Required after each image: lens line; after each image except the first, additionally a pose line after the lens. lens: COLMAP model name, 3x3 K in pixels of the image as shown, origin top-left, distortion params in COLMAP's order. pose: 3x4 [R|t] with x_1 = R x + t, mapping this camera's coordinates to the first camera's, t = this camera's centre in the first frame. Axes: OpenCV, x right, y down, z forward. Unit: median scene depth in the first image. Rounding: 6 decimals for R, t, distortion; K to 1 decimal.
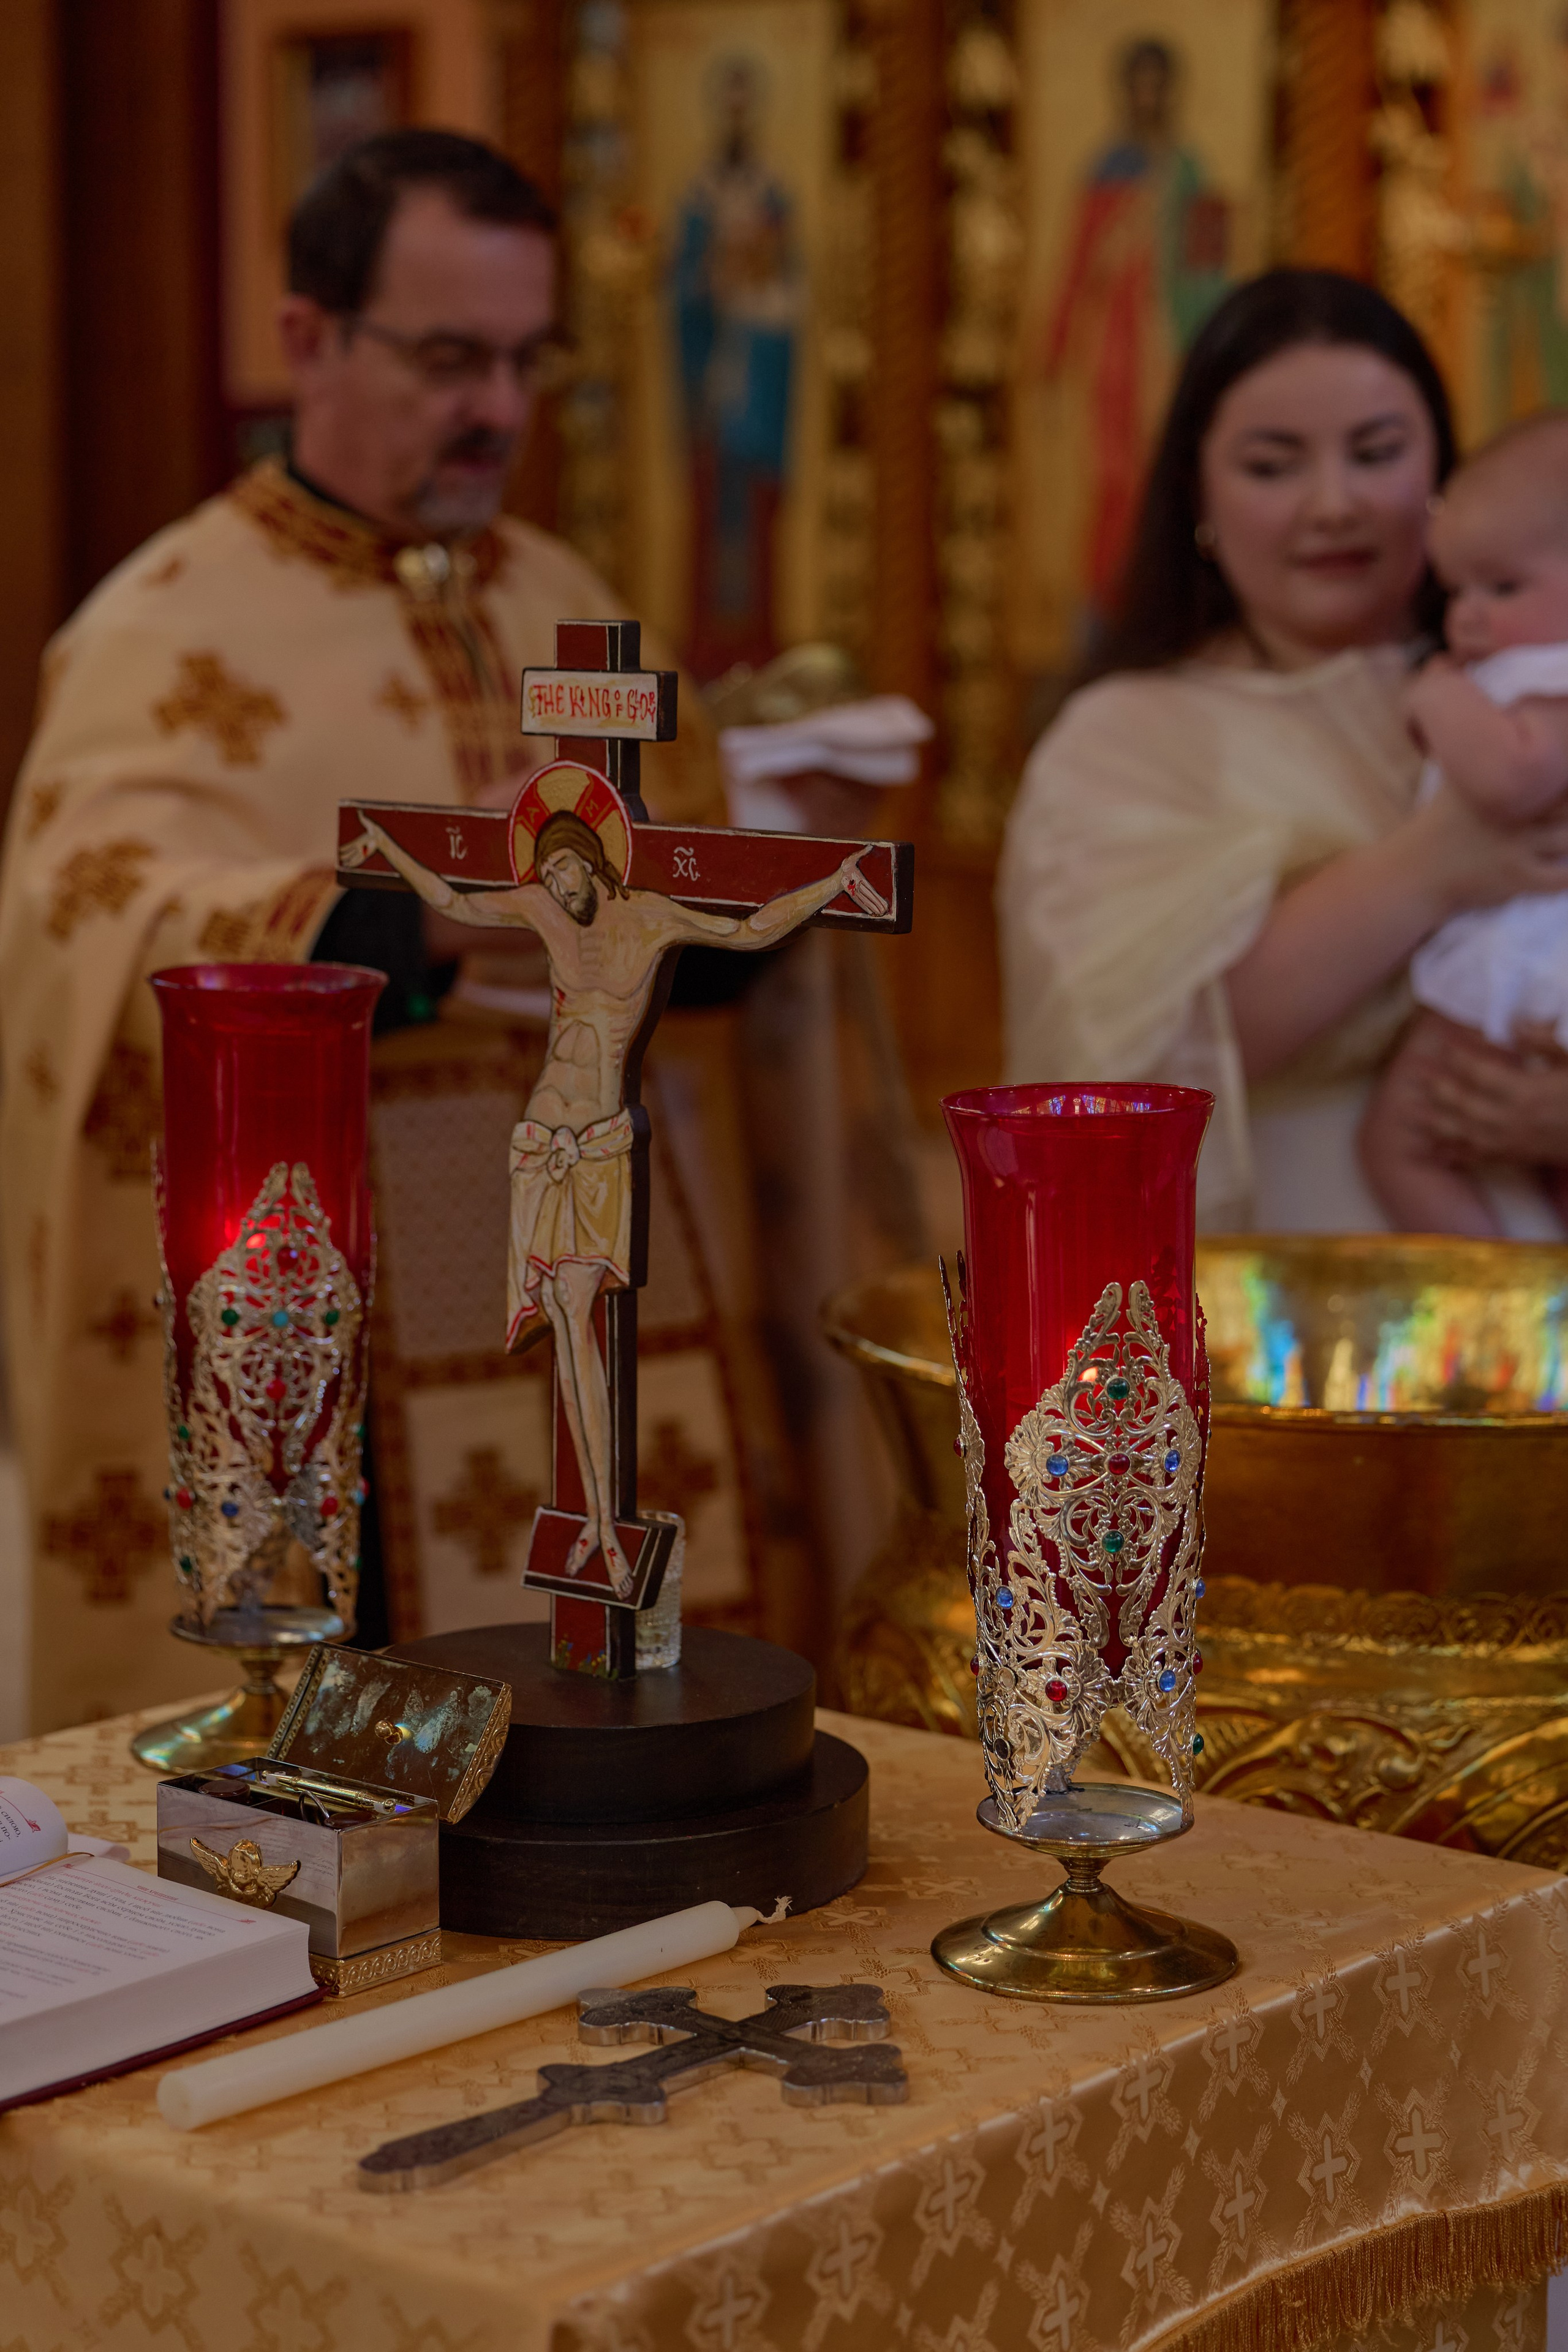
lens RADIAL K [[4625.9, 0, 784.0], [0, 4625.9, 1176.0], [0, 0, 1]] dist [-0.021643, 0.096522]
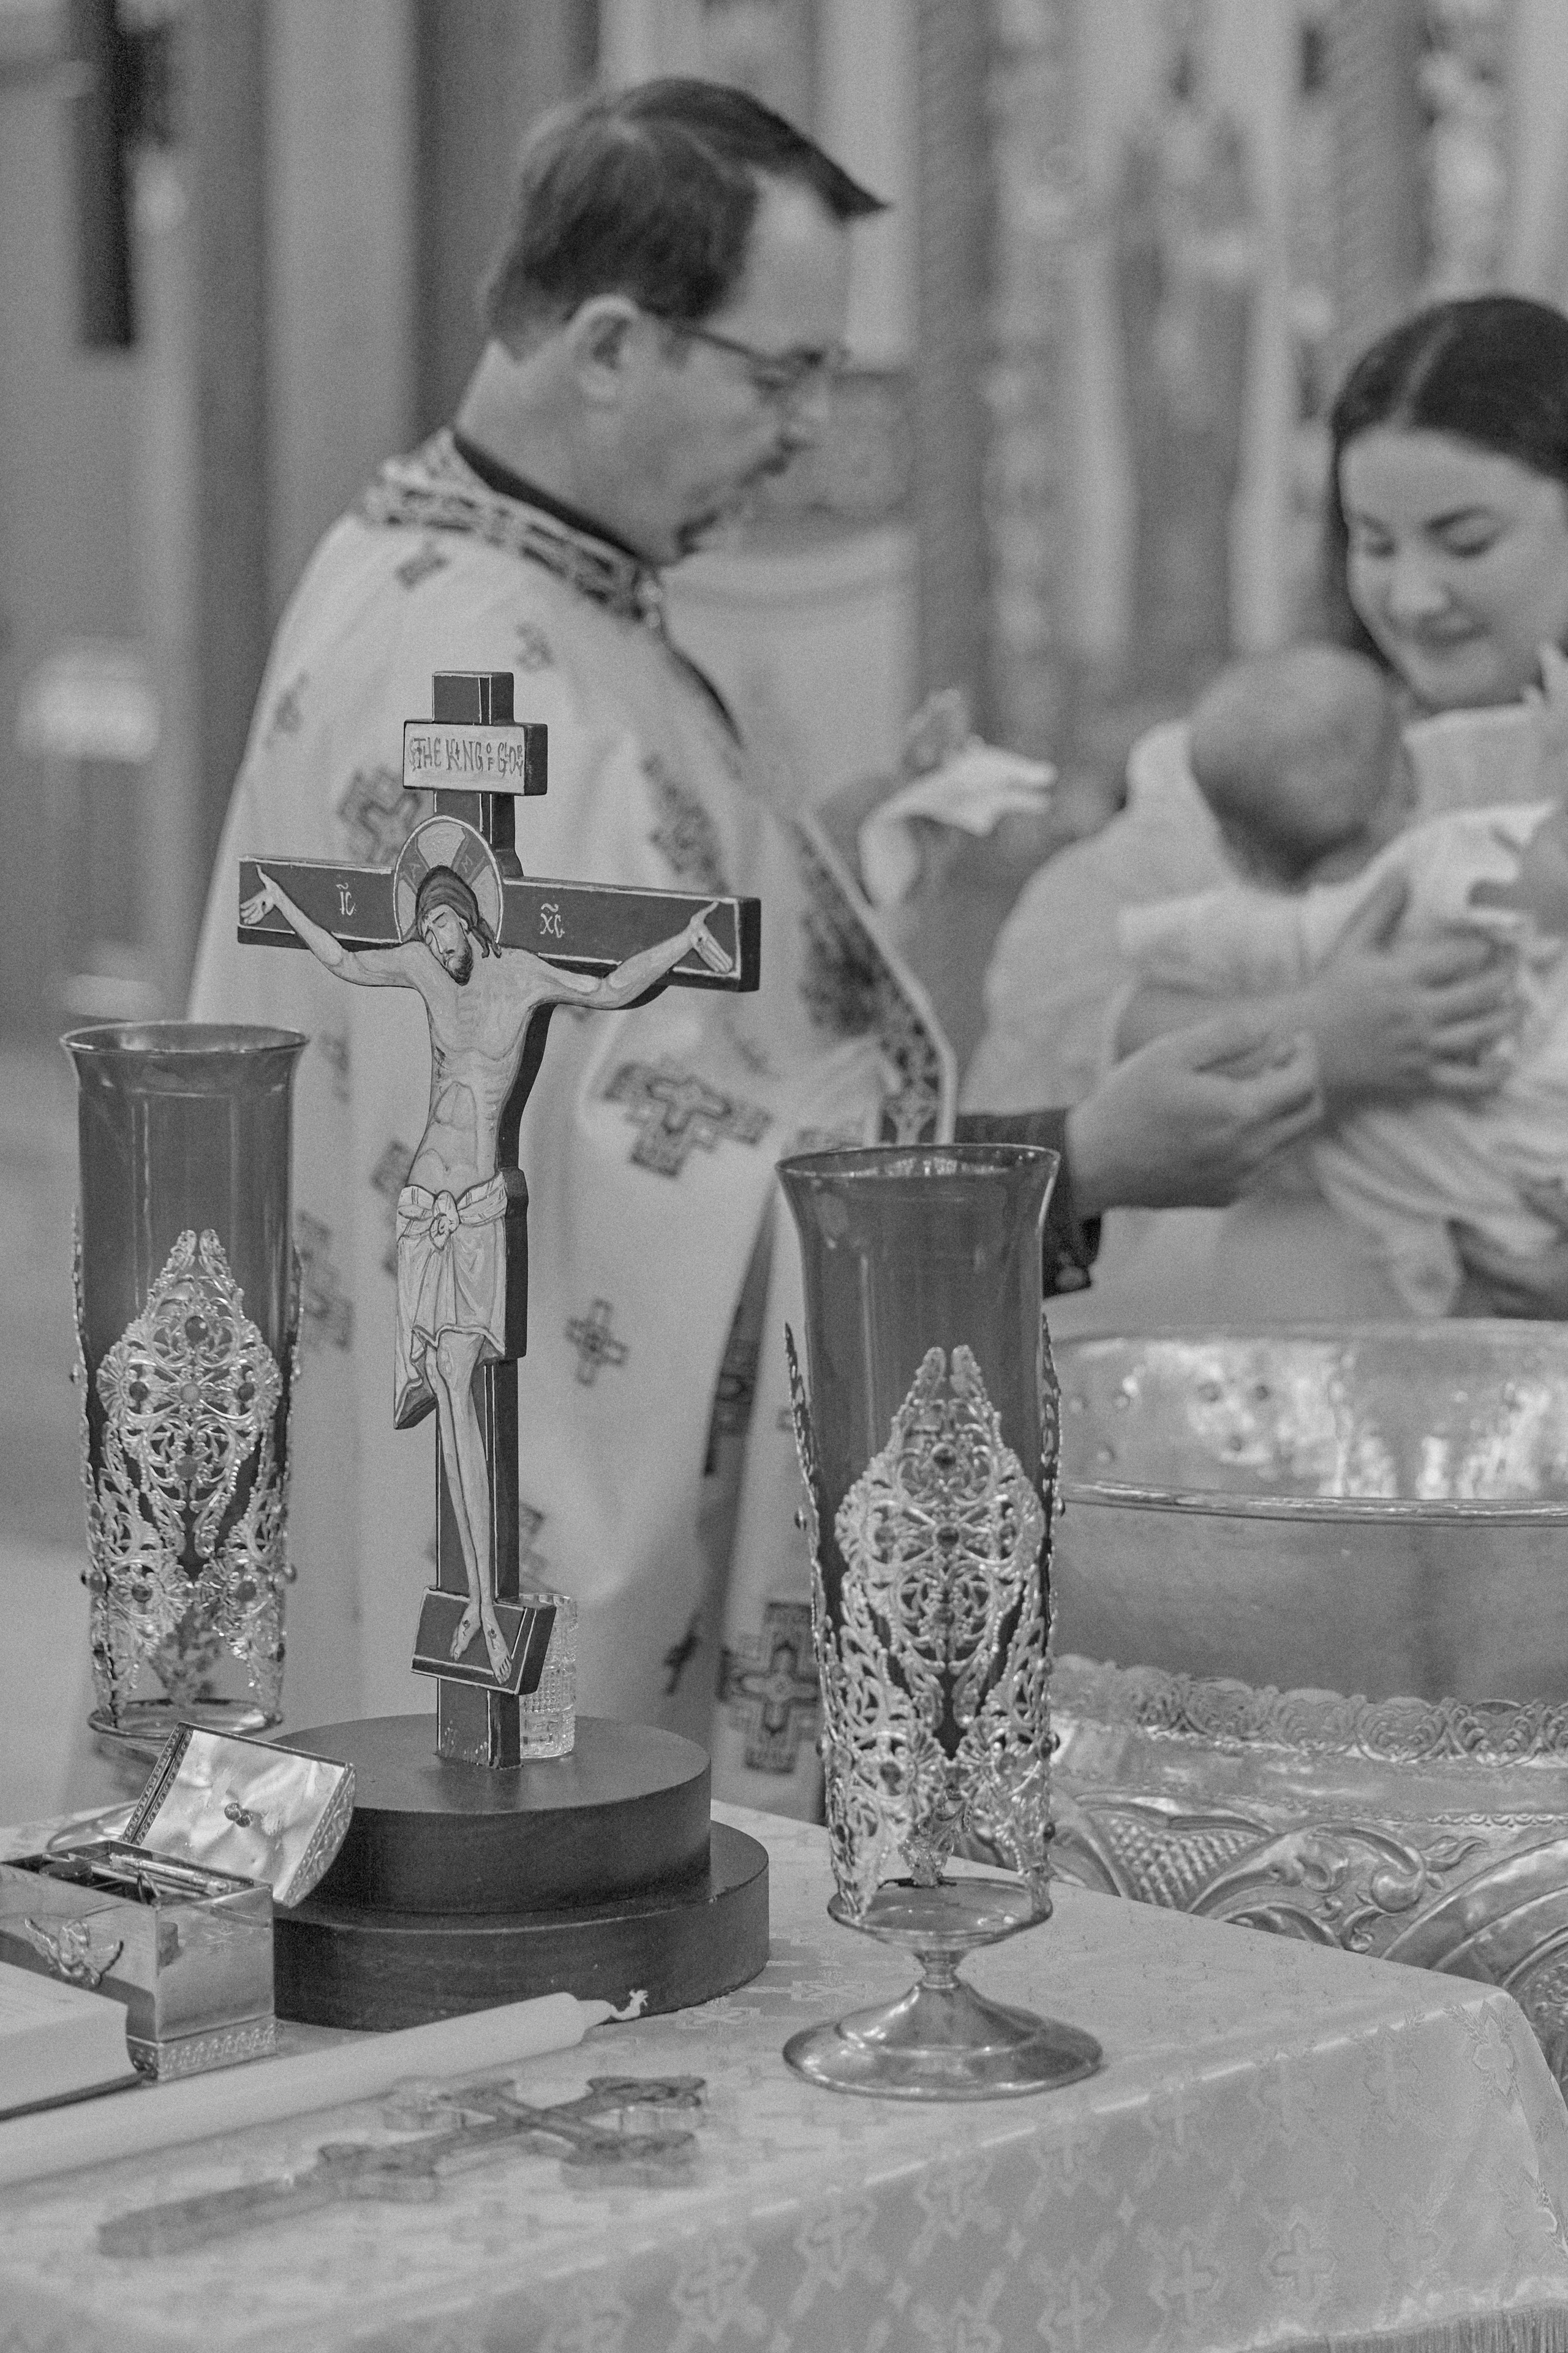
lens RADIAL K [[5675.6, 0, 909.3], [0, 5675.6, 895.2], [0, 0, 1]] dist [-0.007790, -0.024743]
pose [[0.995895, -0.003911, -0.090434, 0.158944], [-0.002356, 0.997608, -0.069089, 0.009470], [0.090488, 0.069018, 0.993503, -0.178630]]
